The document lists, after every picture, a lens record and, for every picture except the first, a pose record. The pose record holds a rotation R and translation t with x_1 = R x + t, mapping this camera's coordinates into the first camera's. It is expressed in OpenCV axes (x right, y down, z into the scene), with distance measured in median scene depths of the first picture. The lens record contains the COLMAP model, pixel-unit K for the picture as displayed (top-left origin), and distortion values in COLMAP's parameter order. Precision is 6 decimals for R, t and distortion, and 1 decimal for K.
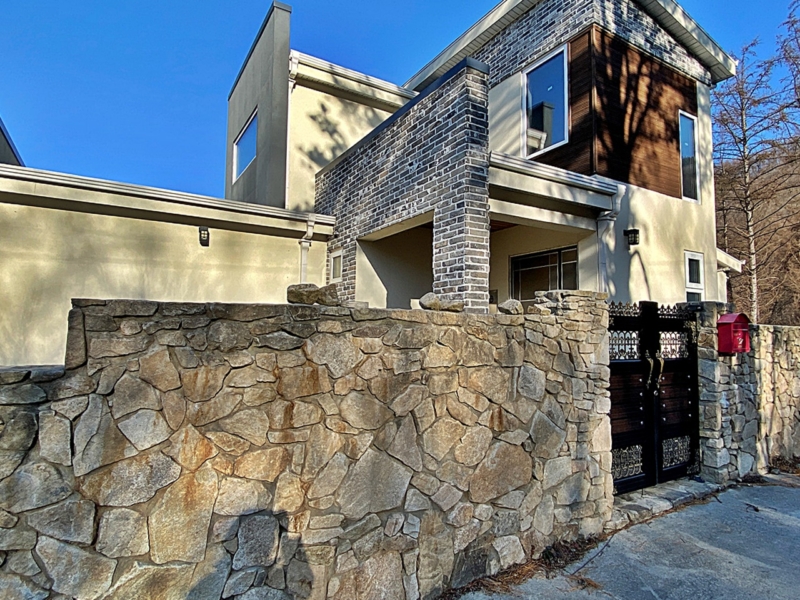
lens RADIAL K [[448.9, 0, 401.5], [0, 448.9, 282.2], [0, 0, 1]] dist [0.115343, -0.086807]
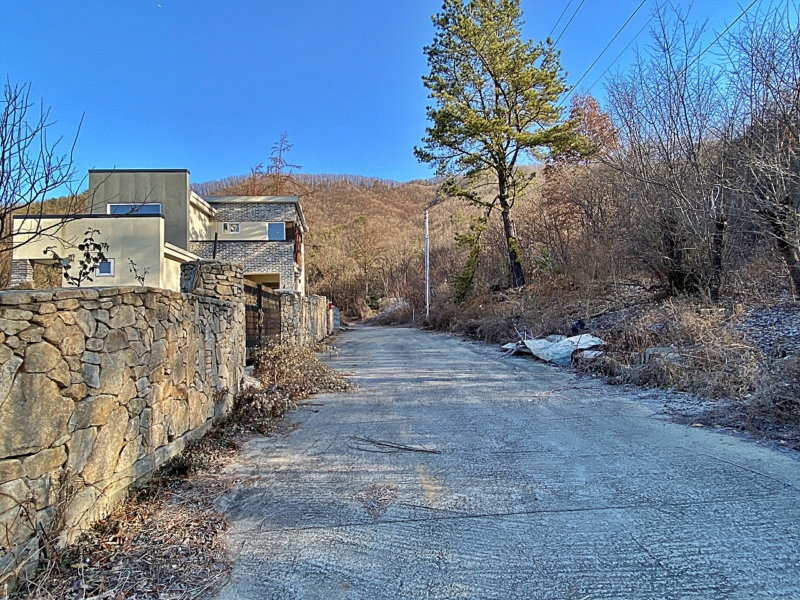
lens RADIAL K [[448.9, 0, 401.5], [0, 448.9, 282.2], [0, 0, 1]] dist [0.115343, -0.086807]
pose [[0.478996, 0.071311, 0.874916, -1.872956], [-0.058221, 0.997081, -0.049393, 0.027631], [-0.875884, -0.027279, 0.481750, -1.198212]]
